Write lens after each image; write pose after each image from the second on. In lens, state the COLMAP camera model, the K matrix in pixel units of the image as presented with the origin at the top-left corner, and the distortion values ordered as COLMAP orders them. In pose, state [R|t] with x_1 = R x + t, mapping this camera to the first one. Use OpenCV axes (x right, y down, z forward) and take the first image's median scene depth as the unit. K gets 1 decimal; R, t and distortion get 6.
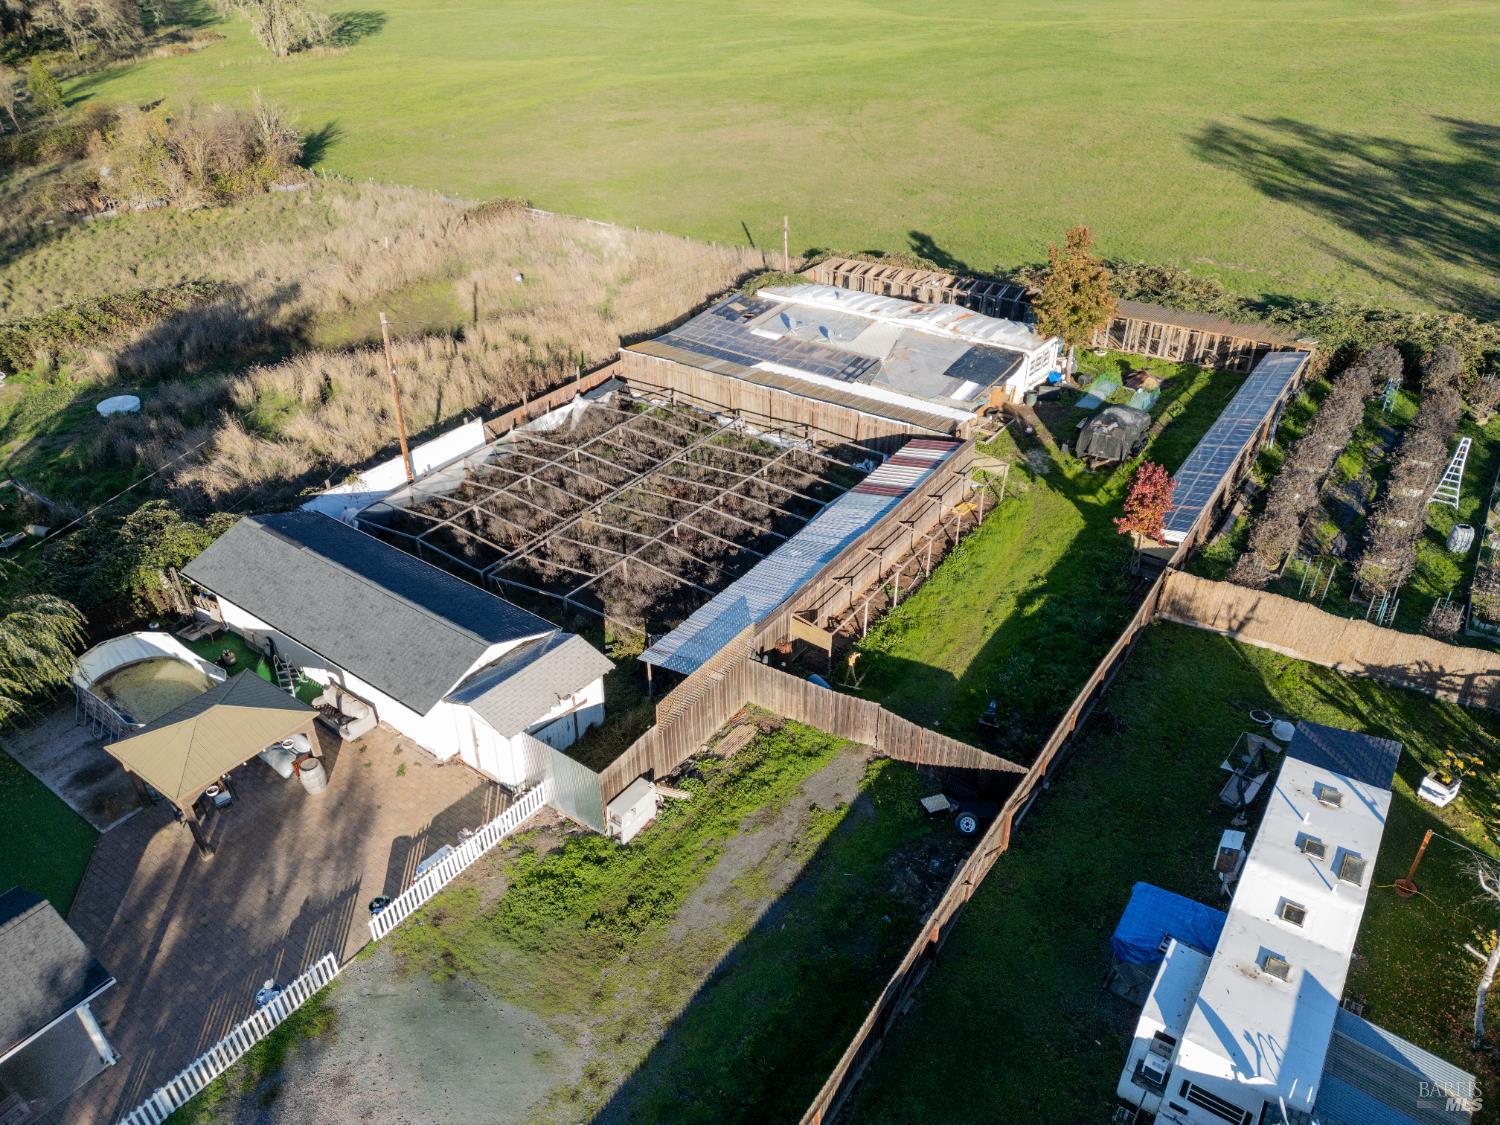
lens RADIAL K [[1056.1, 0, 750.0], [0, 1056.1, 562.5], [0, 0, 1]] dist [0.032280, -0.007099]
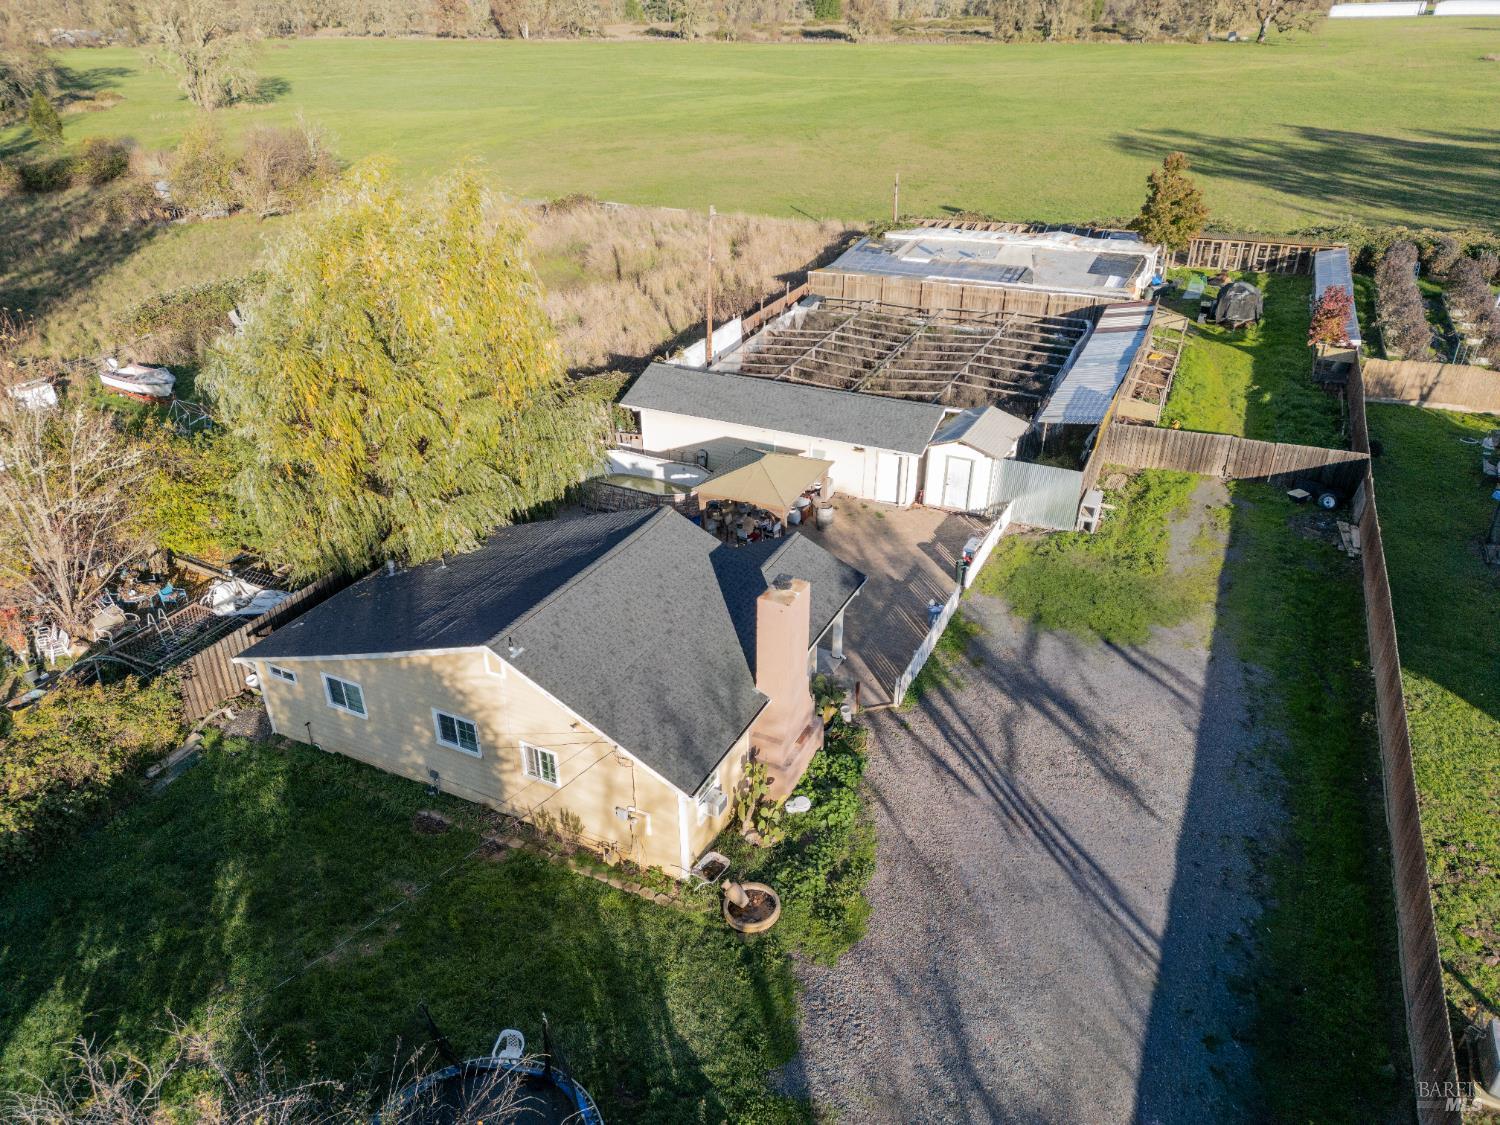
lens RADIAL K [[1060.7, 0, 734.4], [0, 1060.7, 562.1], [0, 0, 1]] dist [0.033859, 0.001822]
pose [[0.985944, -0.079720, 0.146832, -0.462143], [0.090076, 0.993793, -0.065276, 0.213677], [-0.140717, 0.077584, 0.987005, -0.141858]]
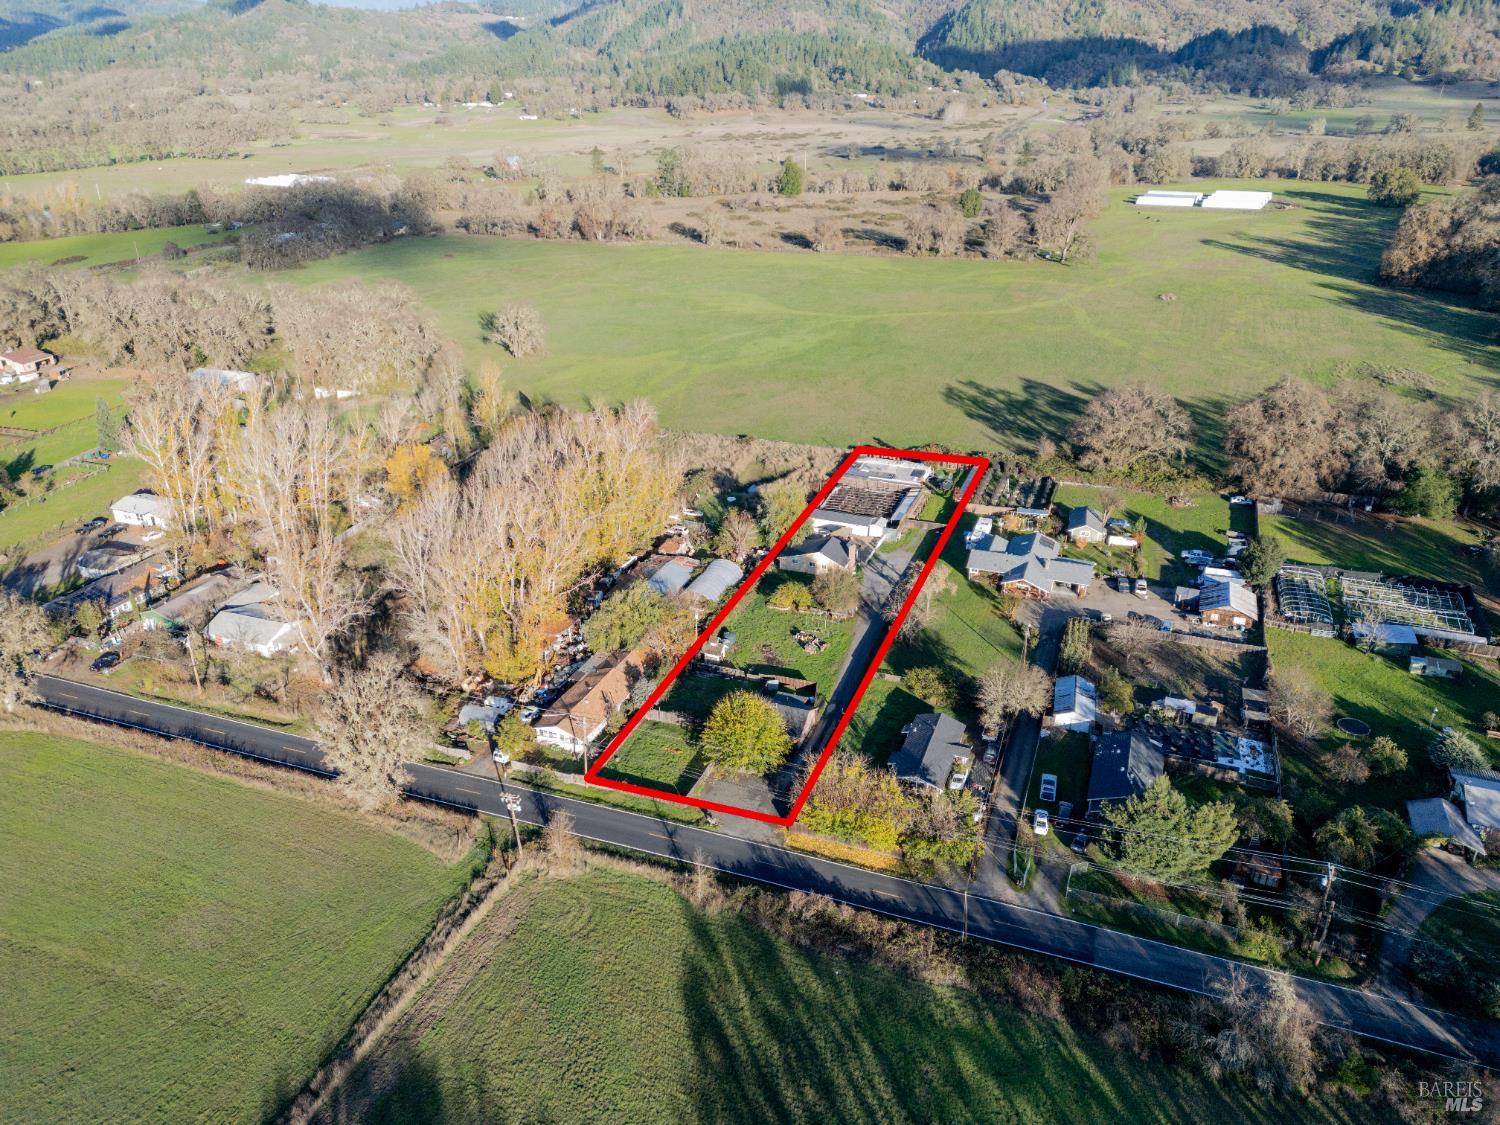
lens RADIAL K [[1056.1, 0, 750.0], [0, 1056.1, 562.5], [0, 0, 1]] dist [0.032280, -0.007099]
pose [[0.973212, -0.097232, 0.208336, -1.641751], [0.120512, 0.987447, -0.102102, 0.641595], [-0.195794, 0.124473, 0.972713, -3.636625]]
